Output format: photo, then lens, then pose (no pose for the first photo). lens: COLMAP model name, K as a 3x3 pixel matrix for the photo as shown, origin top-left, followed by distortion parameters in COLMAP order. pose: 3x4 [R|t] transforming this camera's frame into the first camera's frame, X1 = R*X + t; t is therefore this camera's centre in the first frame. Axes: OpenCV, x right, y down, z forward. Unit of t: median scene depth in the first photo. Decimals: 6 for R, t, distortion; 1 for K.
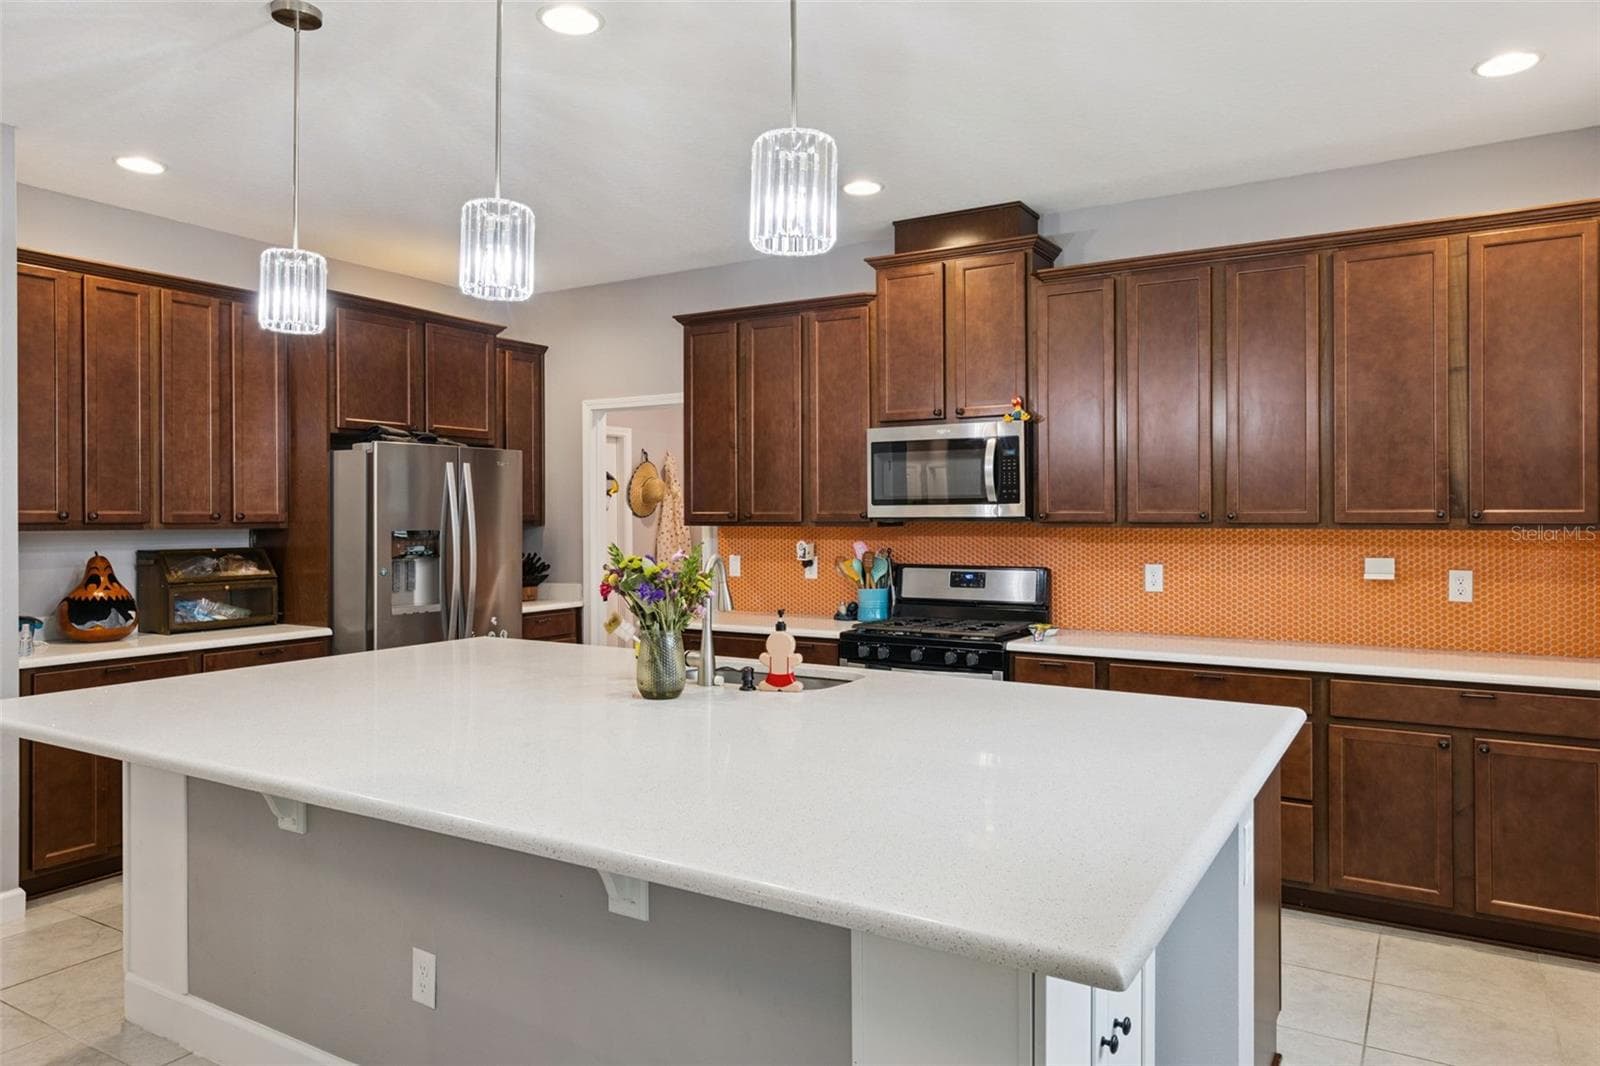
lens RADIAL K [[1034.8, 0, 810.5], [0, 1034.8, 523.8], [0, 0, 1]] dist [0.000404, 0.001760]
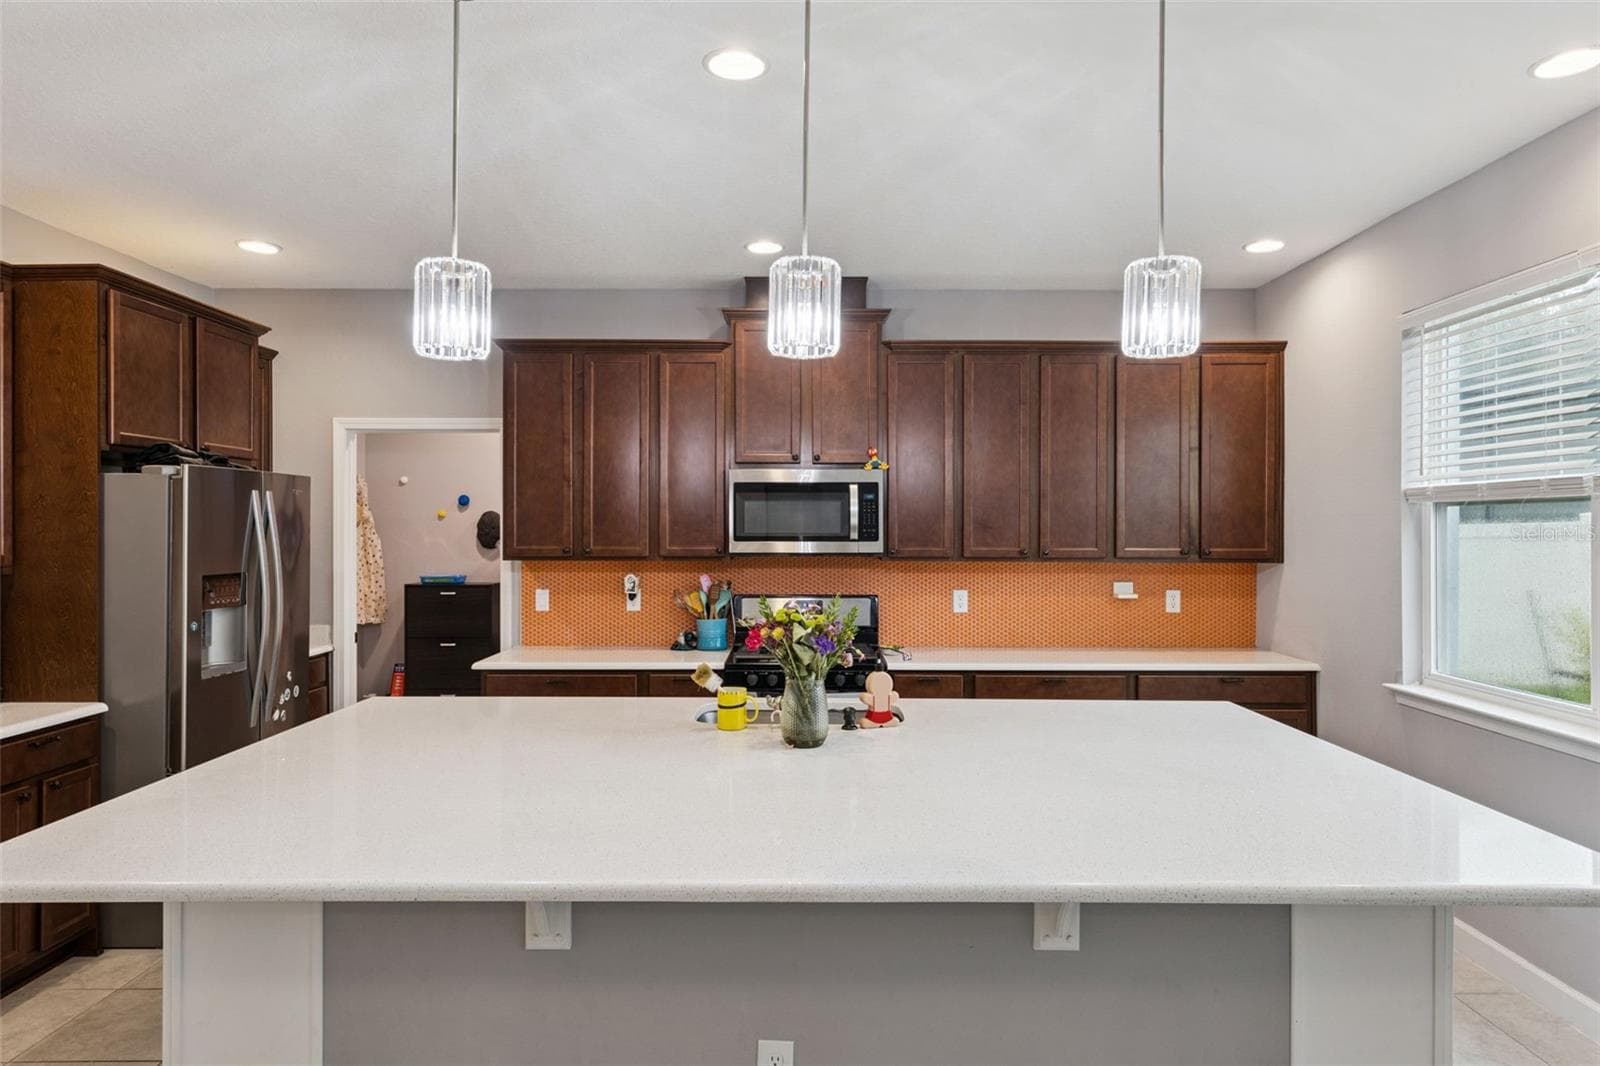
lens RADIAL K [[969.3, 0, 803.4], [0, 969.3, 528.5], [0, 0, 1]] dist [0.002526, 0.000525]
pose [[0.857163, 0.002771, 0.515037, -0.397293], [-0.000027, 0.999986, -0.005336, -0.026085], [-0.515045, 0.004560, 0.857151, 0.109808]]
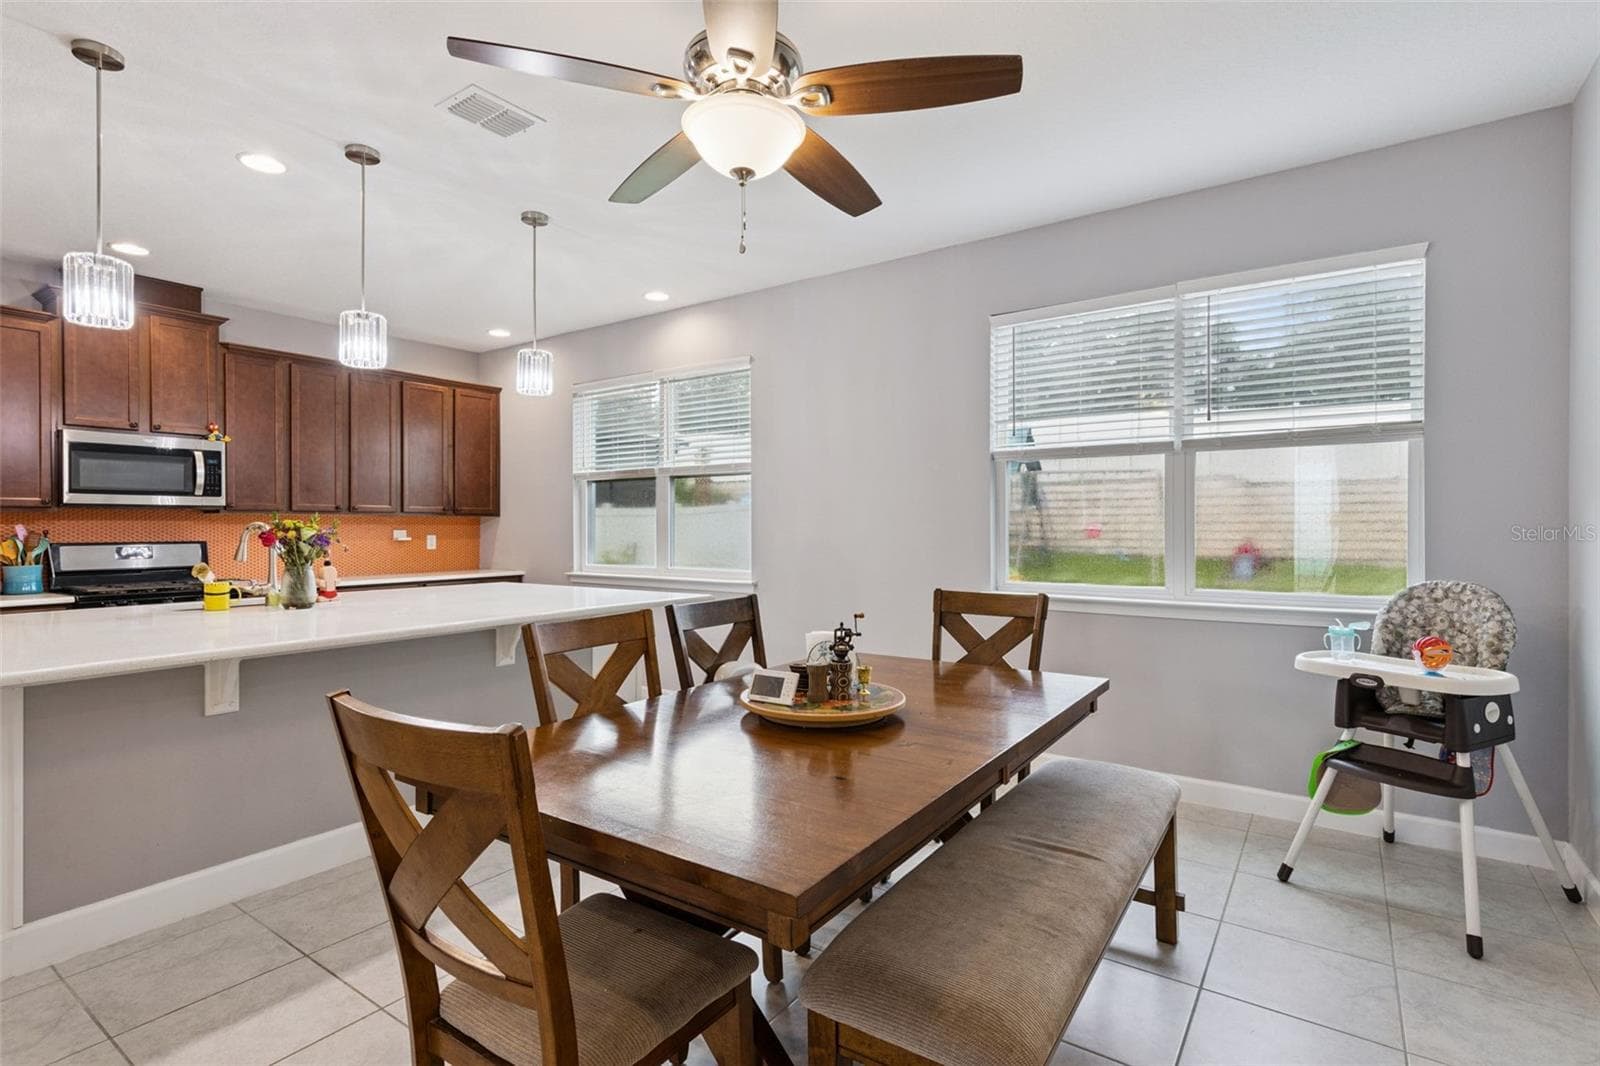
lens RADIAL K [[765.2, 0, 807.8], [0, 765.2, 529.5], [0, 0, 1]] dist [0.002268, 0.000655]
pose [[0.061808, -0.004634, 0.998077, -0.791491], [0.005849, 0.999974, 0.004280, 0.025785], [-0.998071, 0.005573, 0.061833, 0.082580]]
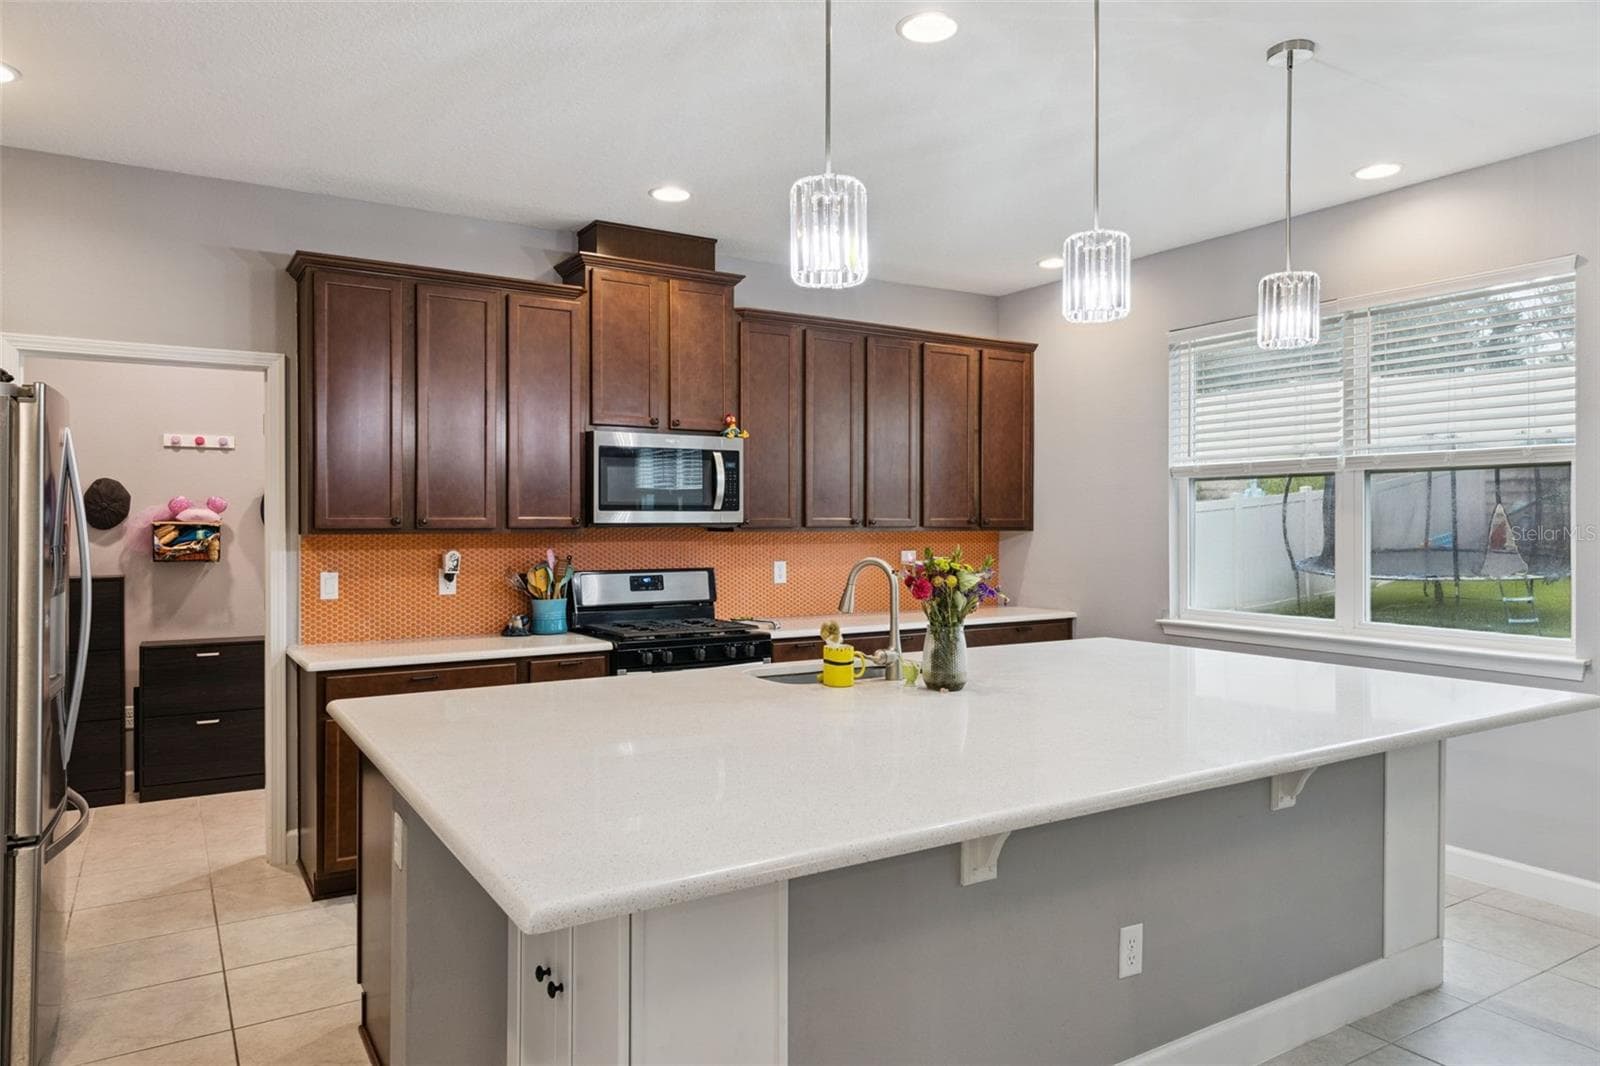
lens RADIAL K [[1034.8, 0, 810.5], [0, 1034.8, 523.8], [0, 0, 1]] dist [0.000404, 0.001760]
pose [[0.449837, -0.002280, 0.893108, -0.721744], [0.004641, 0.999989, 0.000216, -0.005164], [-0.893099, 0.004048, 0.449842, 0.392924]]
